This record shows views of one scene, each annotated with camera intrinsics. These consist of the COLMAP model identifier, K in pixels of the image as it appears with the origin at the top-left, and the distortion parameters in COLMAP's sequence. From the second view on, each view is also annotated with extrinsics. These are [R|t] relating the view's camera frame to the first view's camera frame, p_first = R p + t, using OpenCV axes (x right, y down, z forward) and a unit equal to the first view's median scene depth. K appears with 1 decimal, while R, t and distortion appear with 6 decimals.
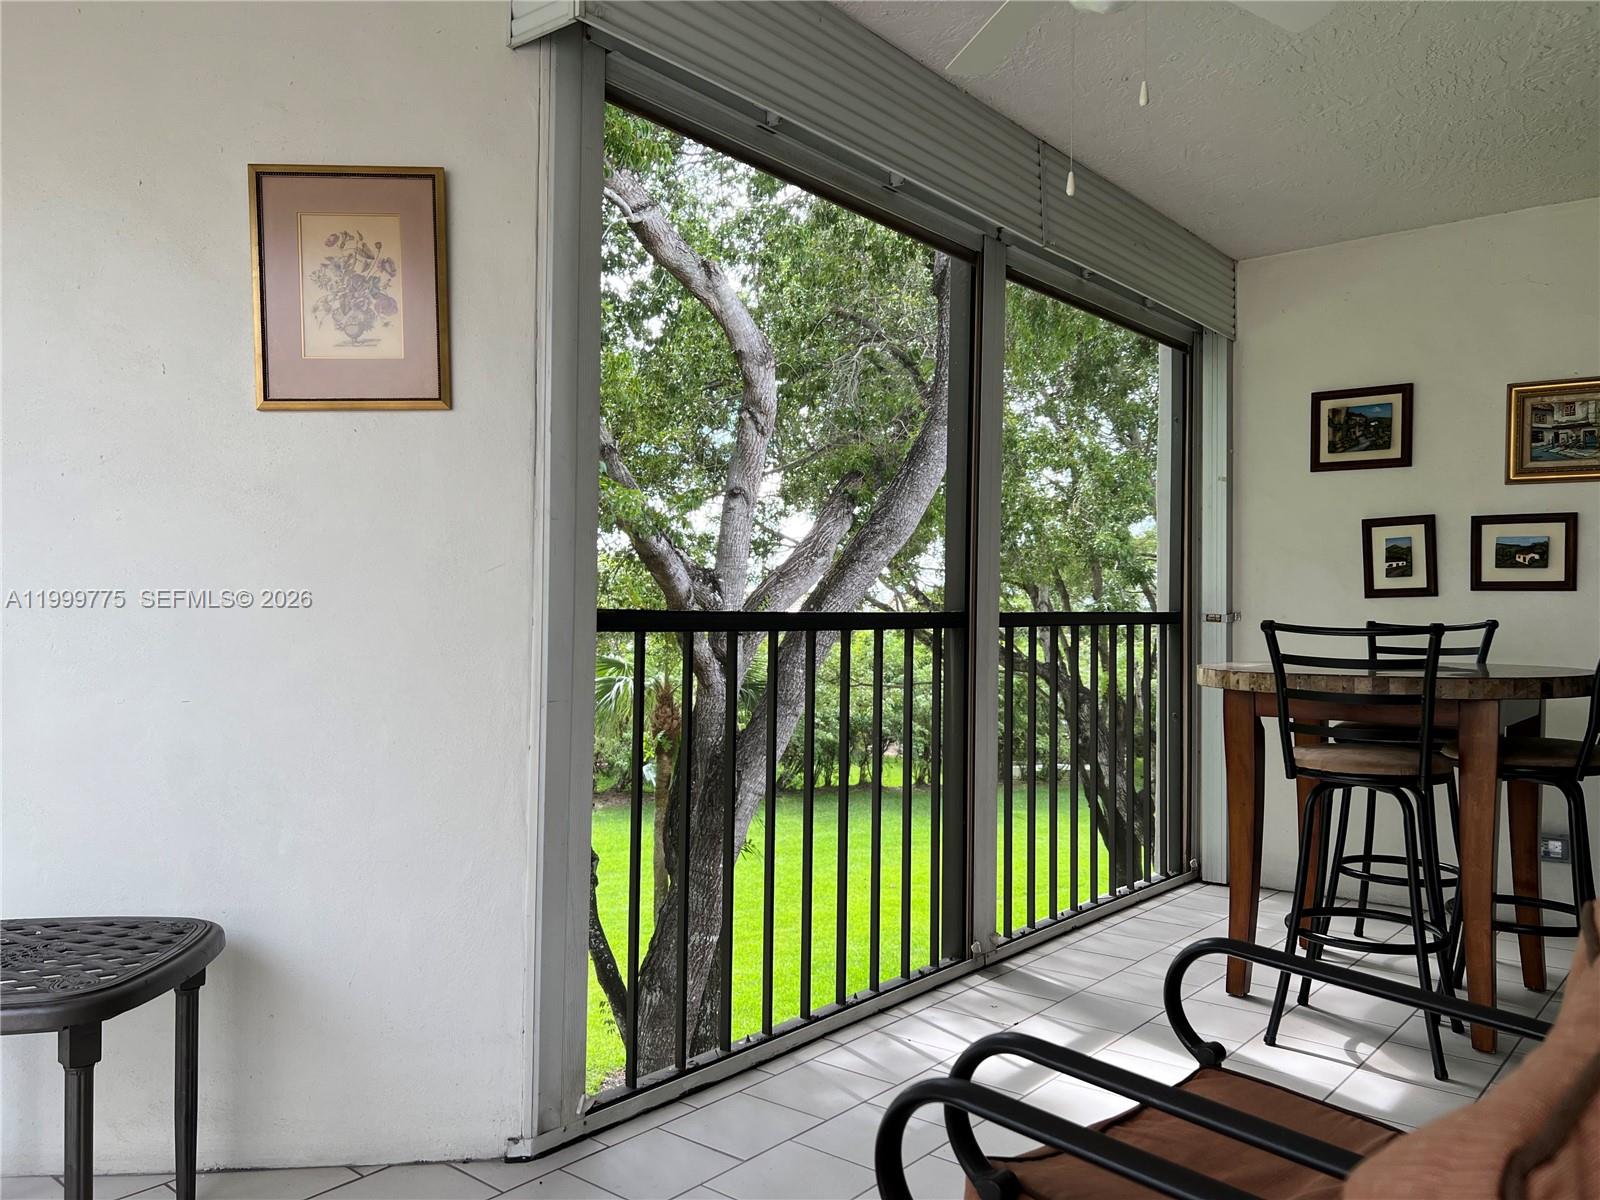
lens RADIAL K [[1198.8, 0, 801.0], [0, 1198.8, 606.1], [0, 0, 1]] dist [0.061279, -0.081399]
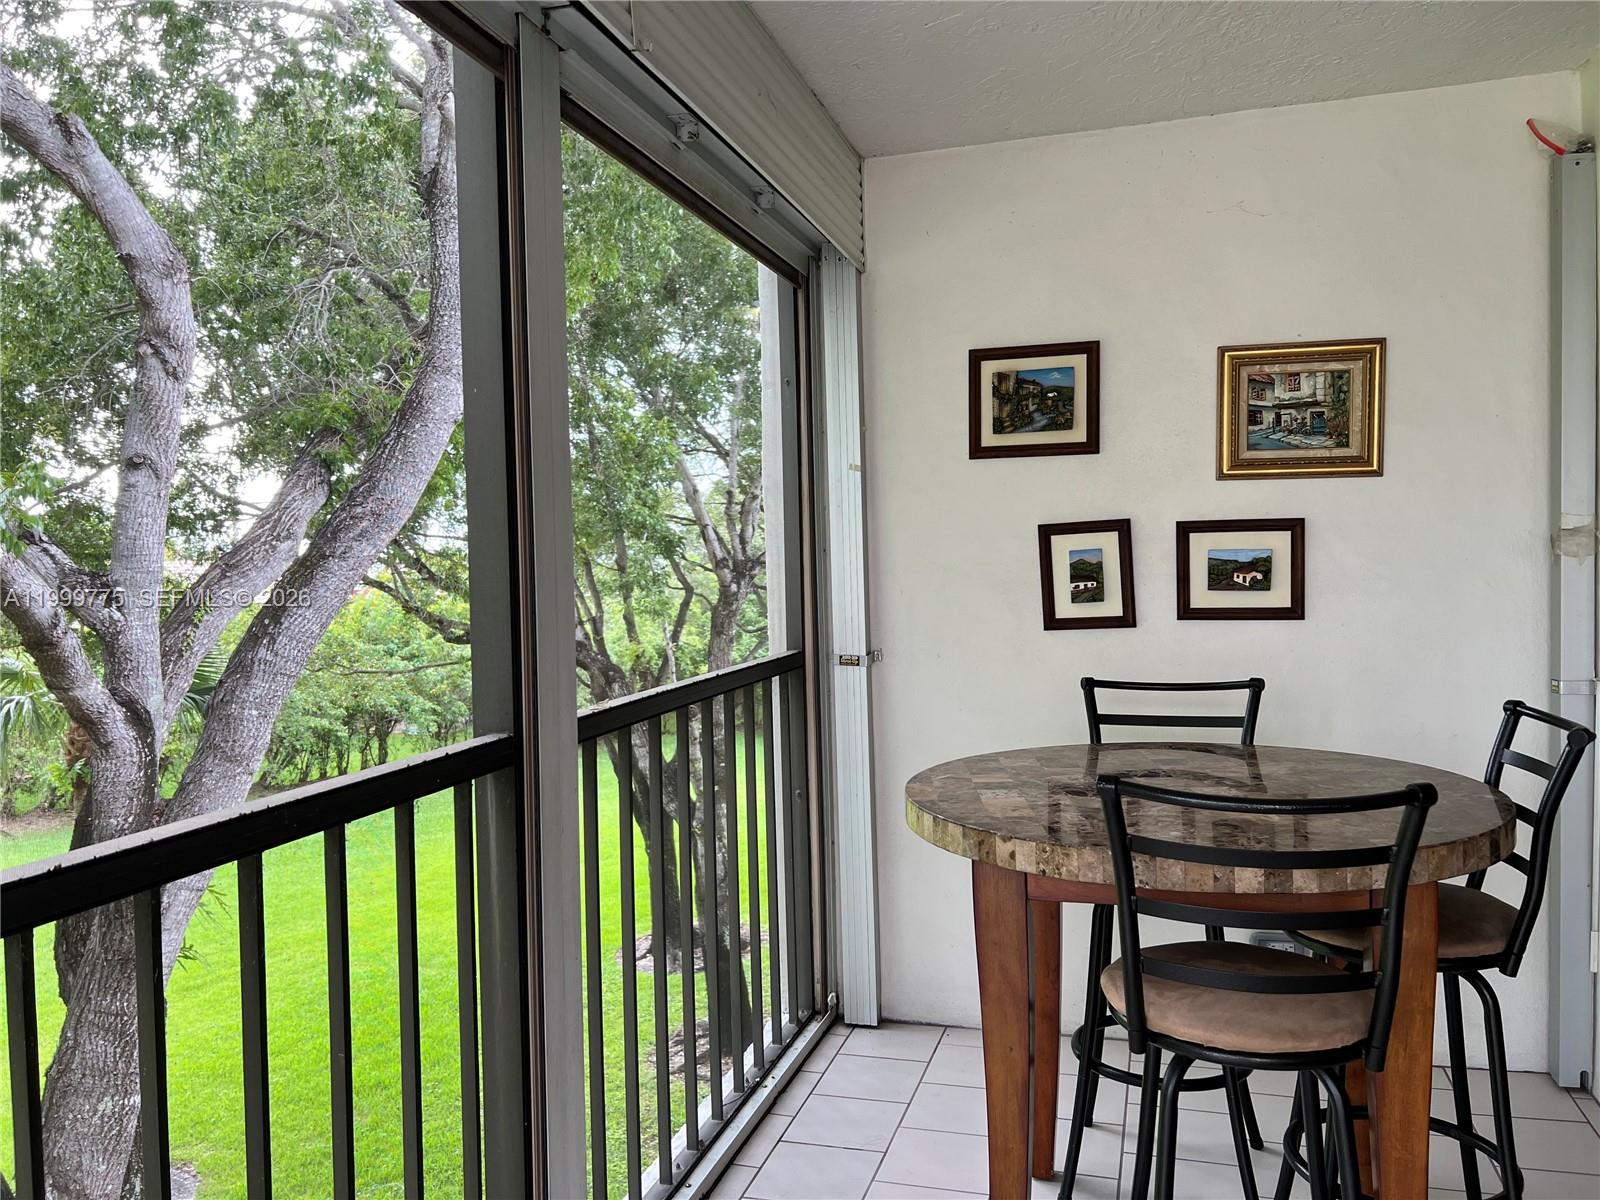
lens RADIAL K [[1198.8, 0, 801.0], [0, 1198.8, 606.1], [0, 0, 1]] dist [0.061279, -0.081399]
pose [[0.919855, -0.045263, 0.389637, 0.040426], [0.029840, 0.998516, 0.045547, -0.059420], [-0.391121, -0.030269, 0.919841, 0.376740]]
